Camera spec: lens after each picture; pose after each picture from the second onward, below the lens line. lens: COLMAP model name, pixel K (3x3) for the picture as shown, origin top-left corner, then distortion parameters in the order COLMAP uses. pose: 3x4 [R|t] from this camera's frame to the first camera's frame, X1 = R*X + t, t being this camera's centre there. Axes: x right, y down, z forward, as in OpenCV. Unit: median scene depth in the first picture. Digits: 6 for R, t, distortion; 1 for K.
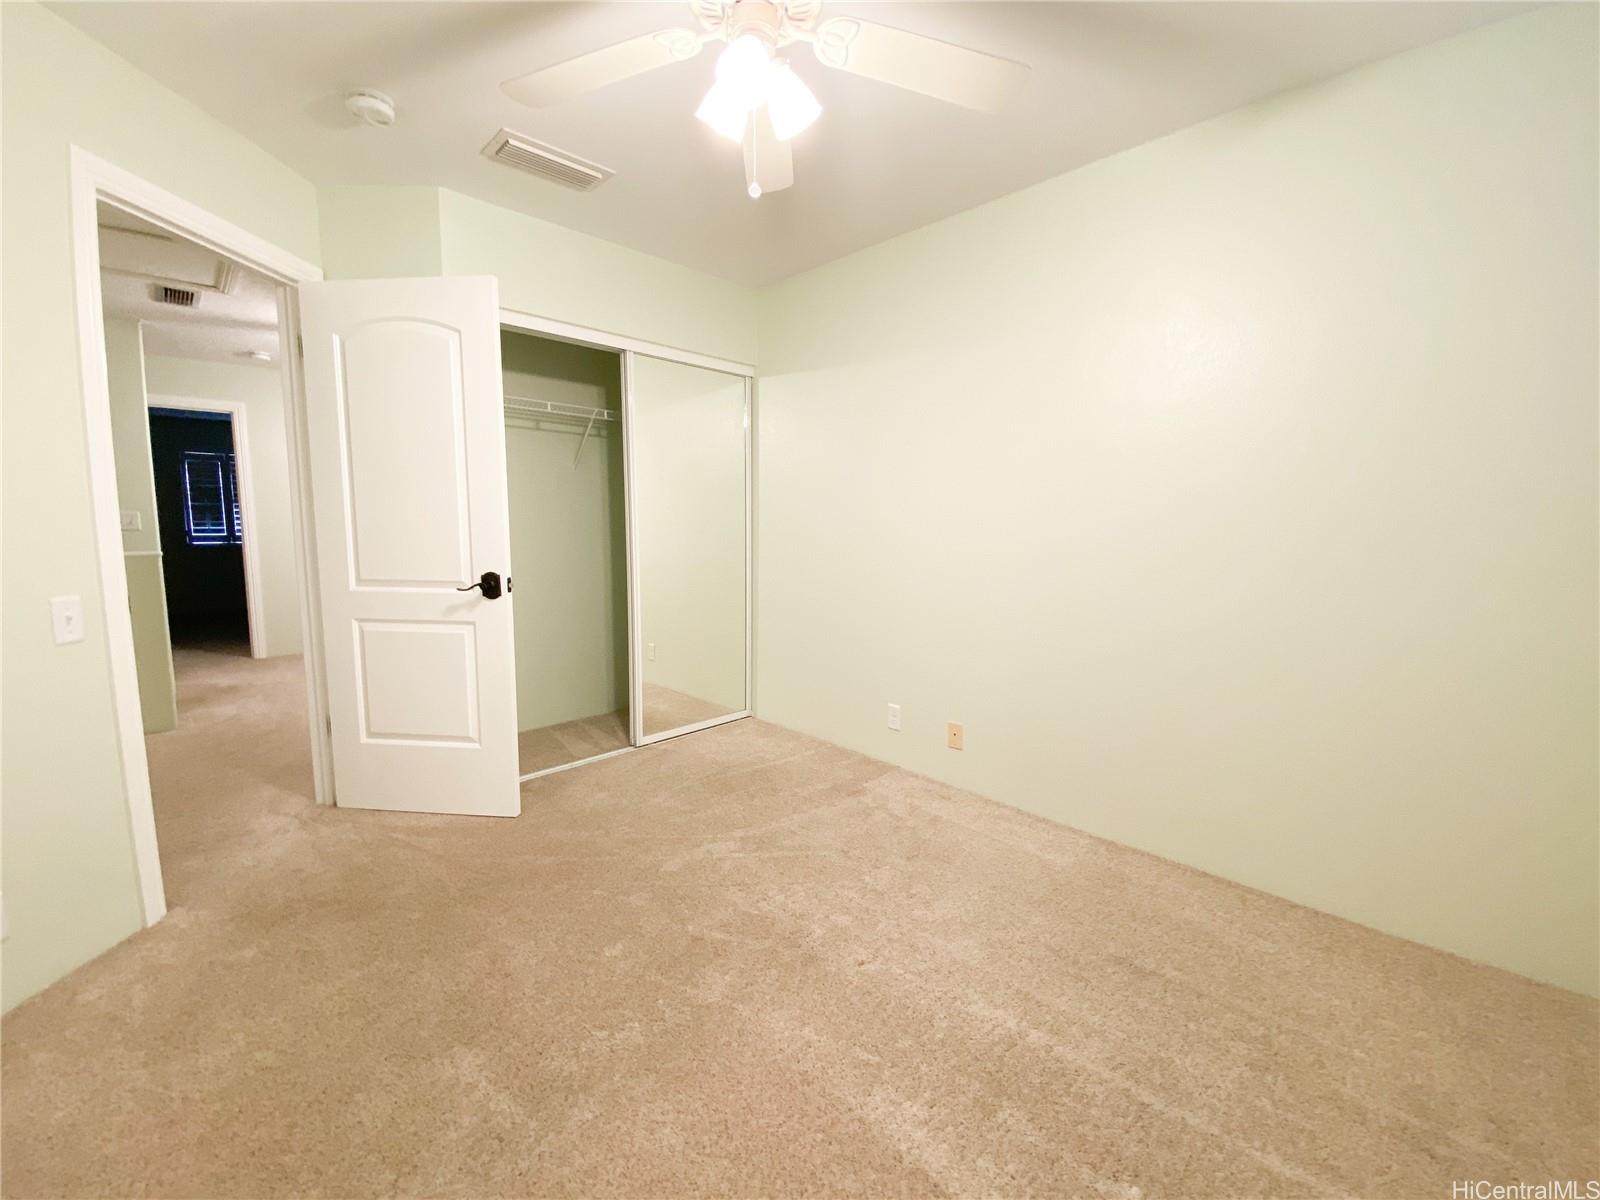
lens RADIAL K [[655.3, 0, 796.0], [0, 655.3, 600.8], [0, 0, 1]] dist [0.002092, 0.000298]
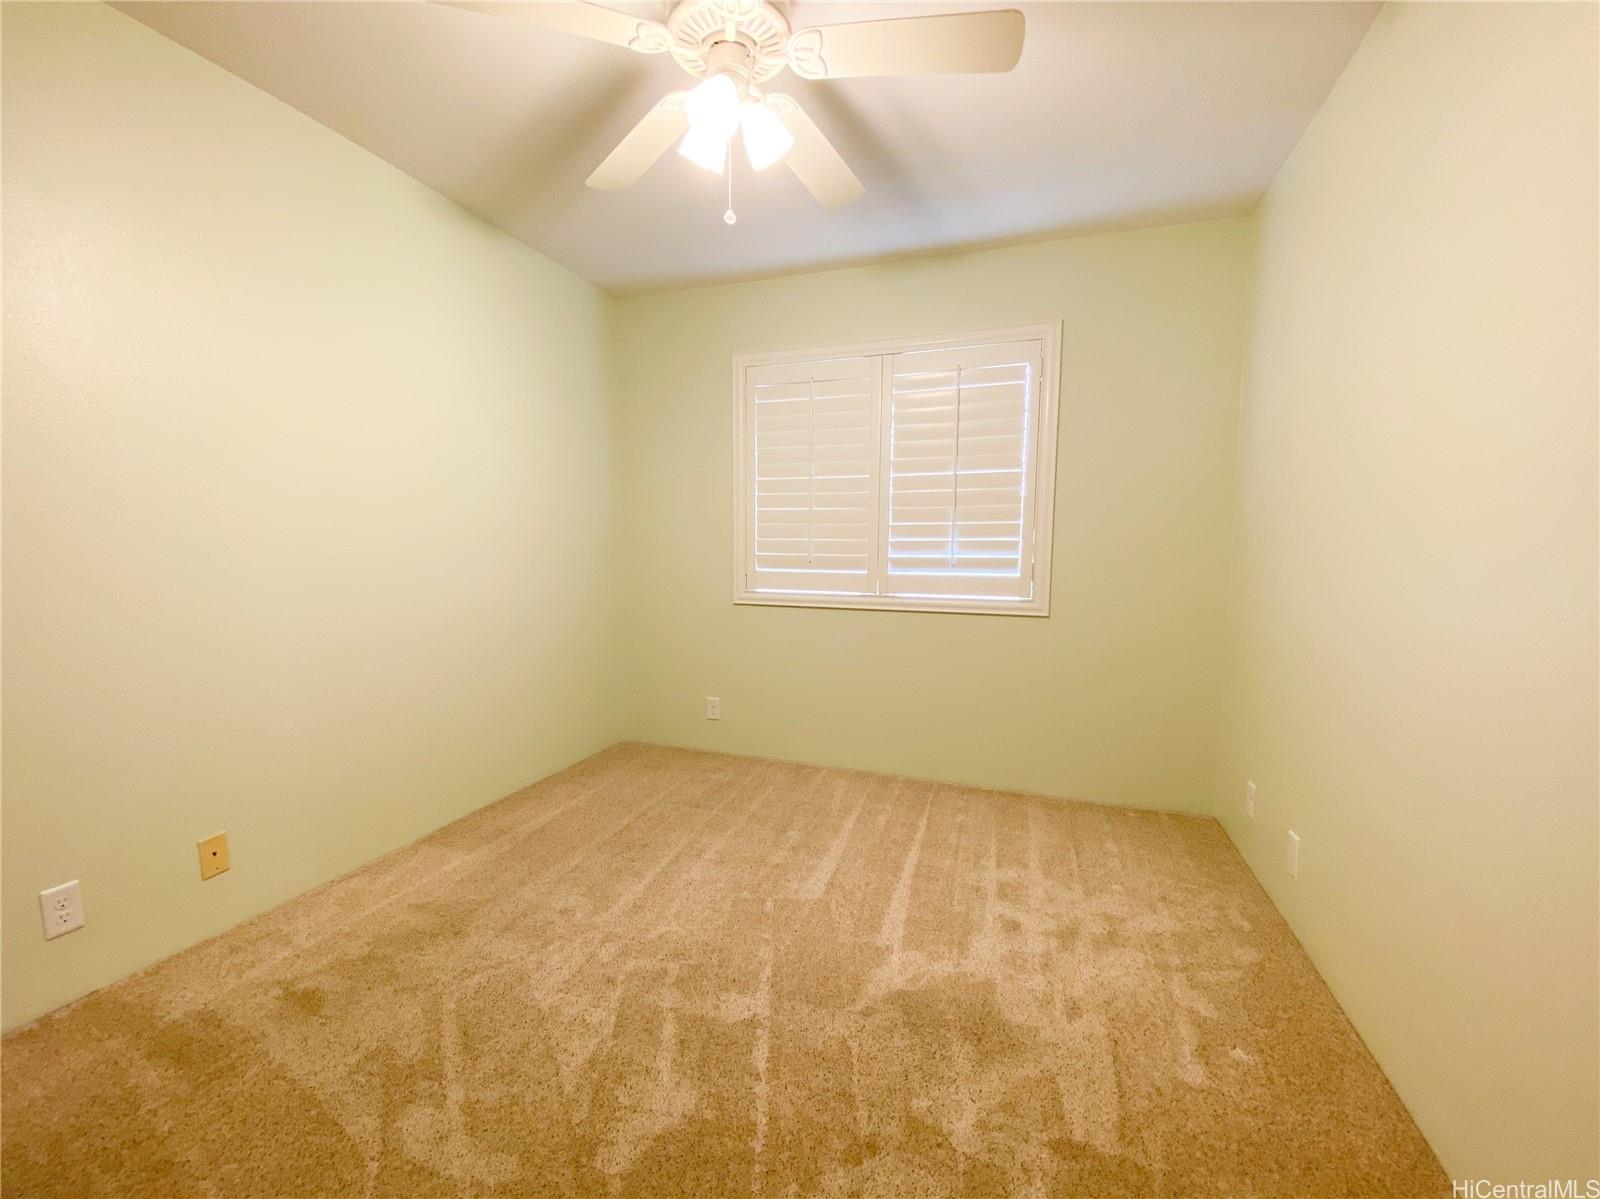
lens RADIAL K [[655.3, 0, 806.9], [0, 655.3, 590.4], [0, 0, 1]] dist [0.002092, 0.000298]
pose [[-0.454227, -0.073417, 0.887856, -0.800389], [0.098855, 0.986291, 0.132131, -0.106967], [-0.885384, 0.147787, -0.440742, 1.030442]]
